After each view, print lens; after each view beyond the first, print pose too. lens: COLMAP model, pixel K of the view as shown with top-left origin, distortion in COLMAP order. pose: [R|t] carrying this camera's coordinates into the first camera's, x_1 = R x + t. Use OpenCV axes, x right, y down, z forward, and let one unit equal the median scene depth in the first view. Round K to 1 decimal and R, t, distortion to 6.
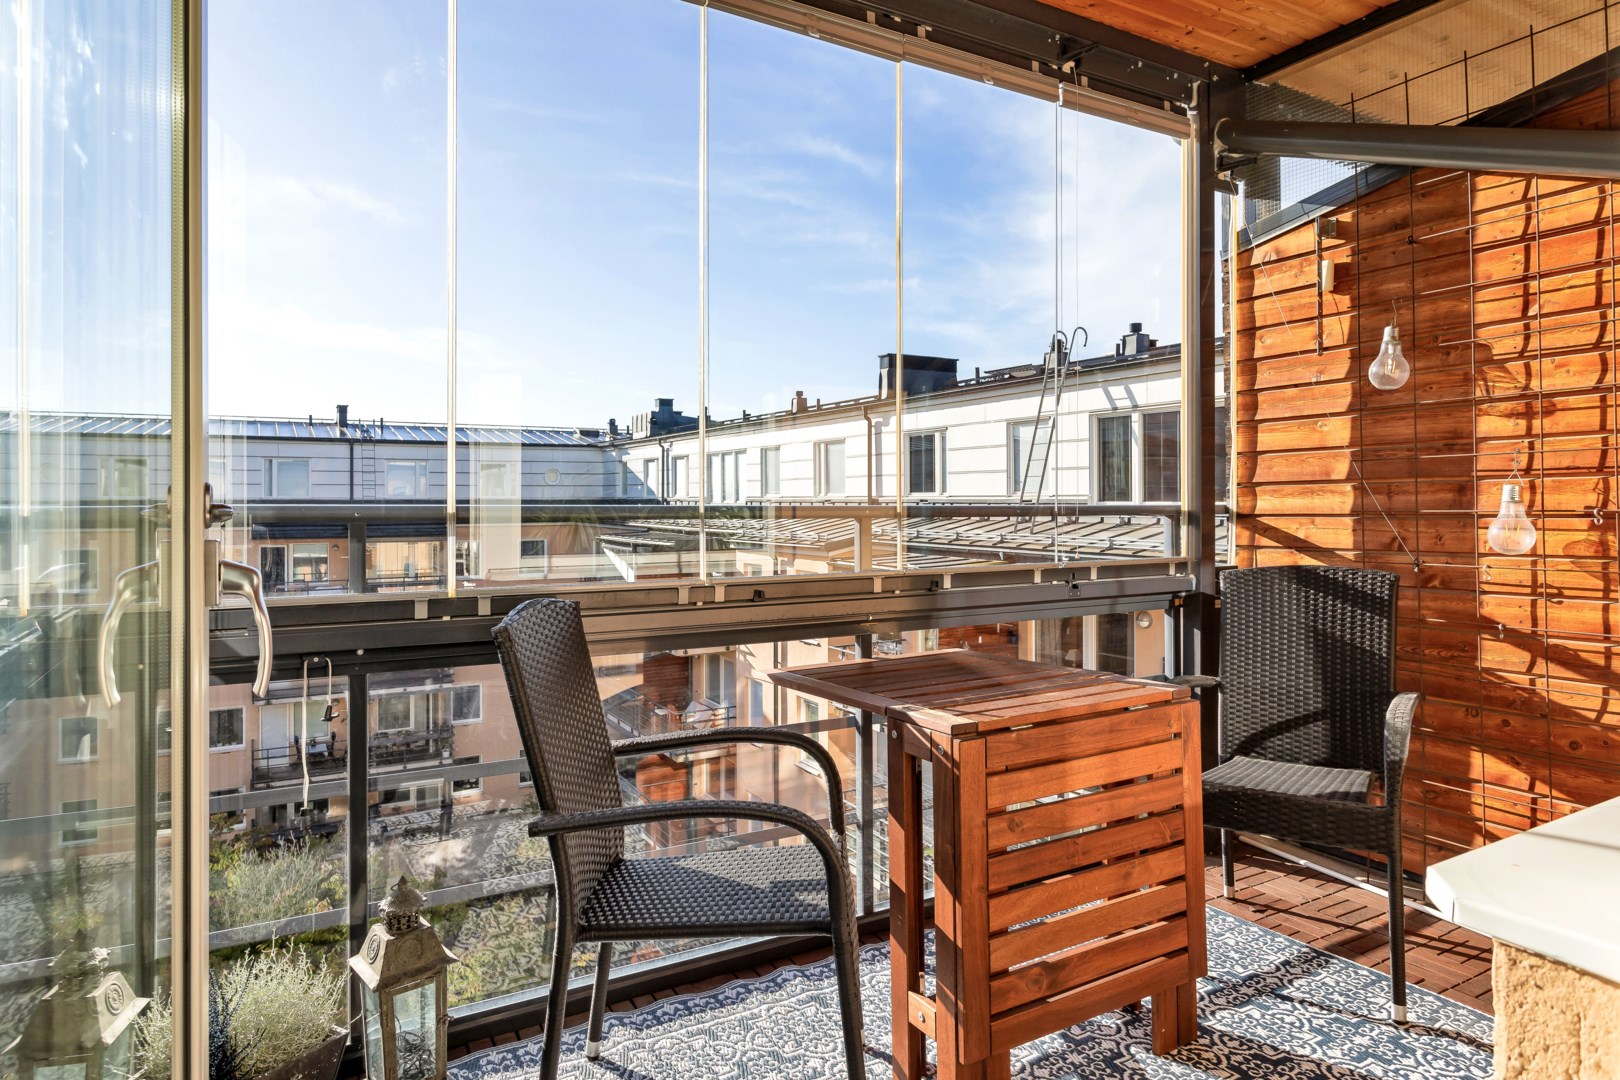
lens RADIAL K [[974.6, 0, 810.0], [0, 974.6, 540.0], [0, 0, 1]] dist [0.001802, 0.001687]
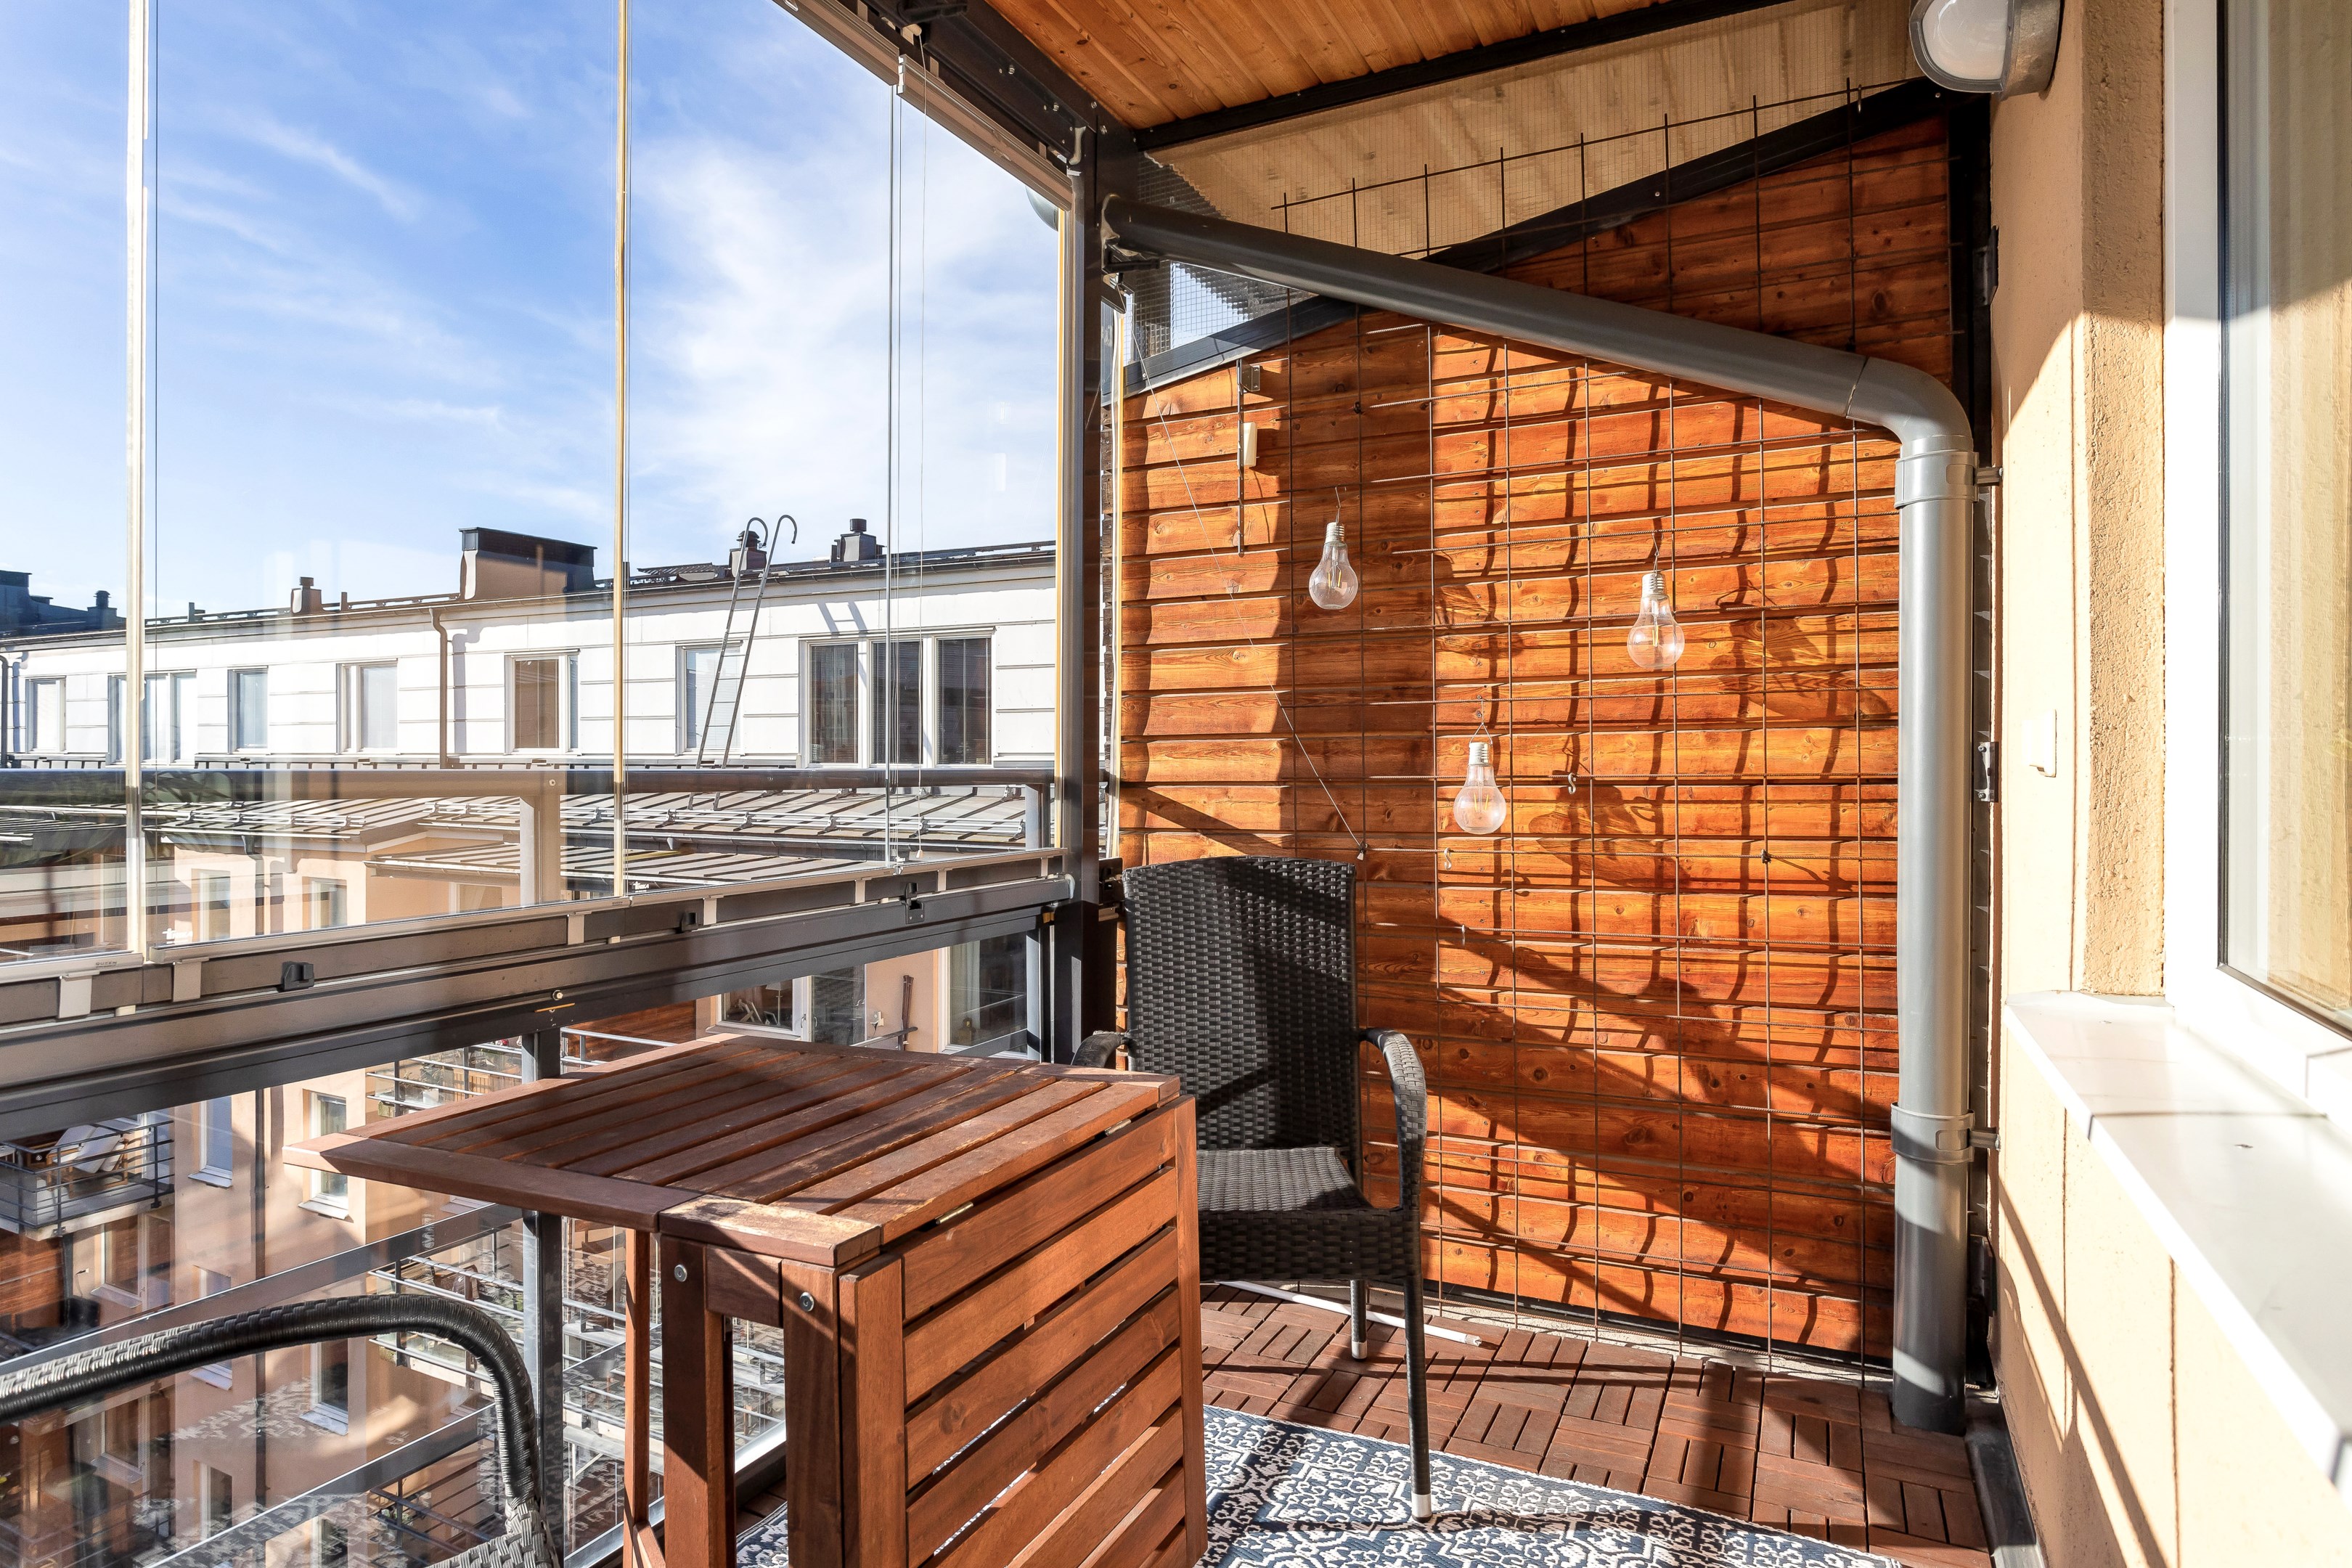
lens RADIAL K [[1315.4, 0, 1177.9], [0, 1315.4, 776.8], [0, 0, 1]] dist [-0.022092, 0.017999]
pose [[0.834808, -0.003136, 0.550533, -0.039653], [0.019100, 0.999547, -0.023269, -0.009731], [-0.550210, 0.029941, 0.834489, 0.253888]]
